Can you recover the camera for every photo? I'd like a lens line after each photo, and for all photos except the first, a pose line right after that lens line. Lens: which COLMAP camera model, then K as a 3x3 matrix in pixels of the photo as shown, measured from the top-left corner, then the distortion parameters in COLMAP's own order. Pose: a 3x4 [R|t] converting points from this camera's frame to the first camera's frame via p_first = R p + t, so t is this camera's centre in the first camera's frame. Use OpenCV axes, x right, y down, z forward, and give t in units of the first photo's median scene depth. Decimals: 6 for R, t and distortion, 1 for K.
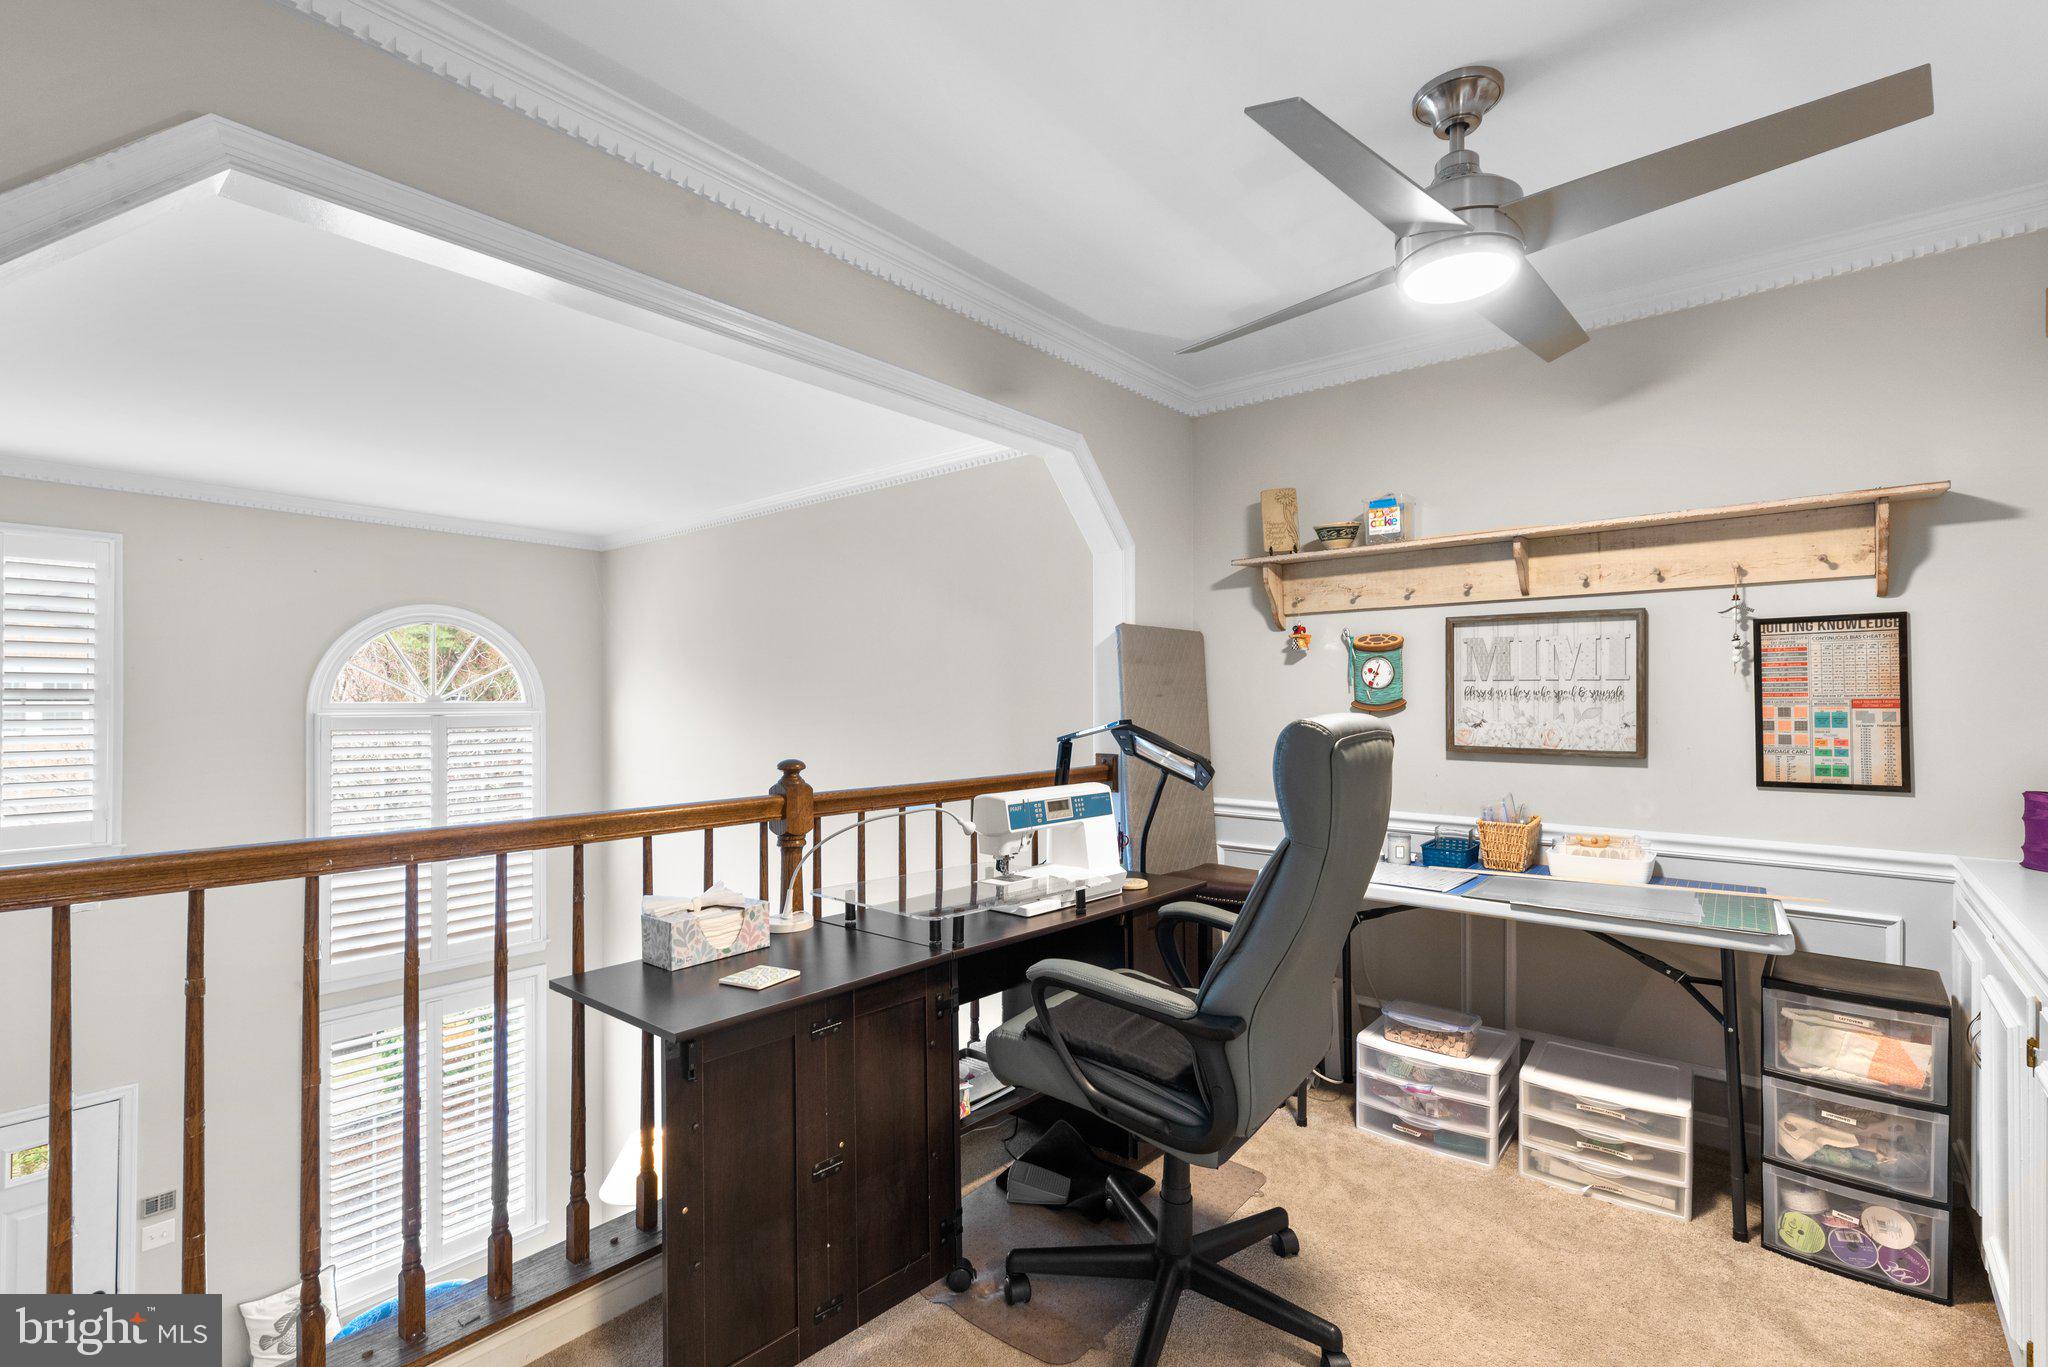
lens RADIAL K [[920.1, 0, 1029.2], [0, 920.1, 695.2], [0, 0, 1]] dist [0.001582, 0.000116]
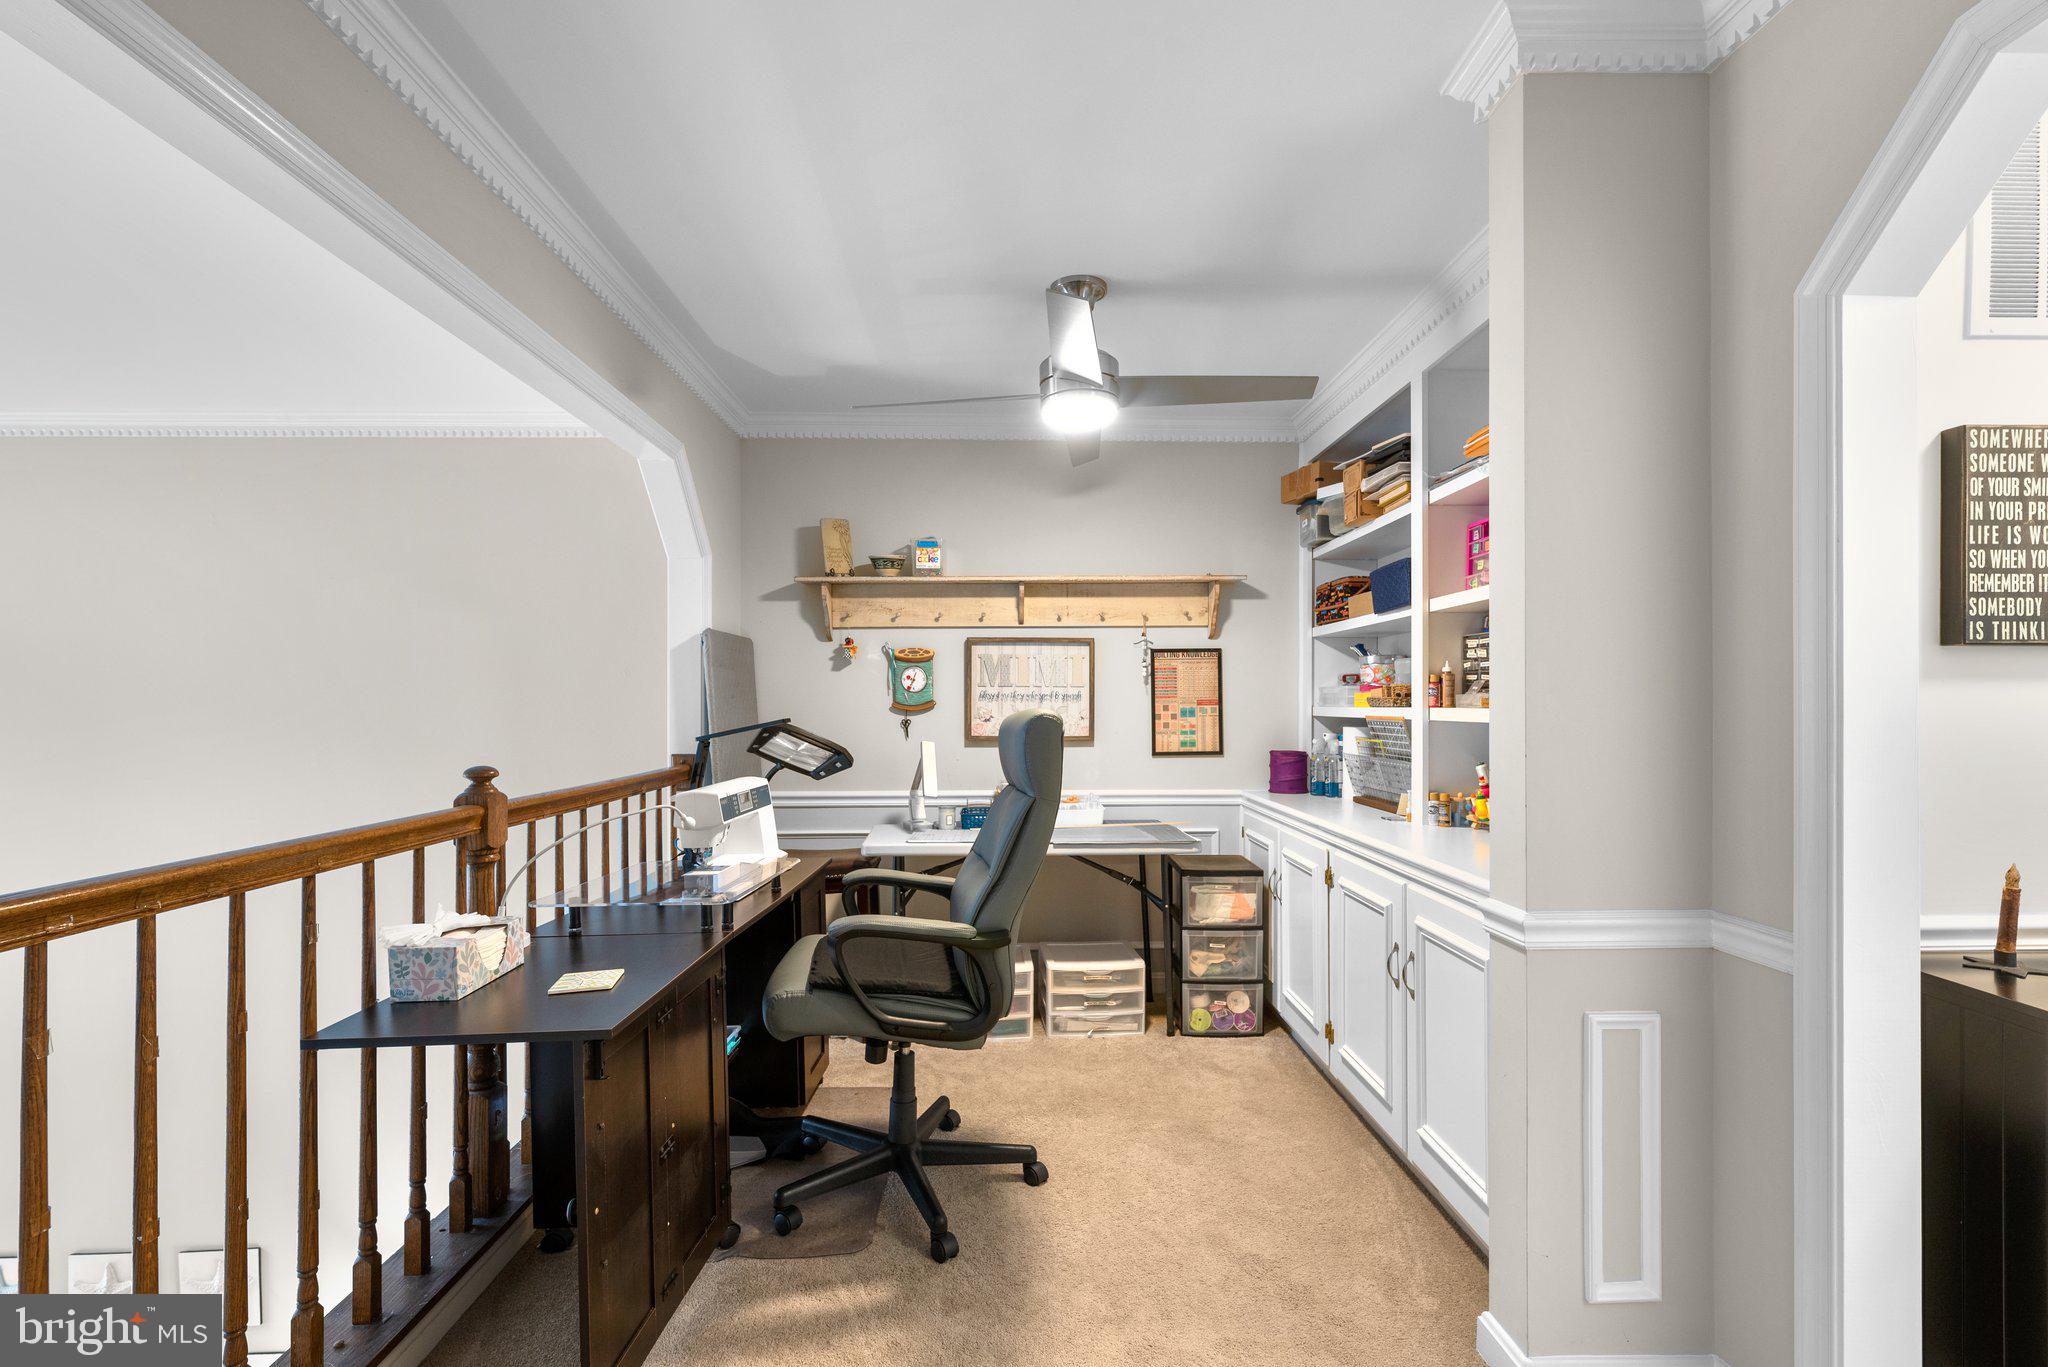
lens RADIAL K [[920.1, 0, 1029.2], [0, 920.1, 695.2], [0, 0, 1]] dist [0.001582, 0.000116]
pose [[0.748437, 0.003287, 0.663198, -0.426062], [-0.000459, 0.999990, -0.004438, 0.003328], [-0.663206, 0.003017, 0.748431, -0.035504]]
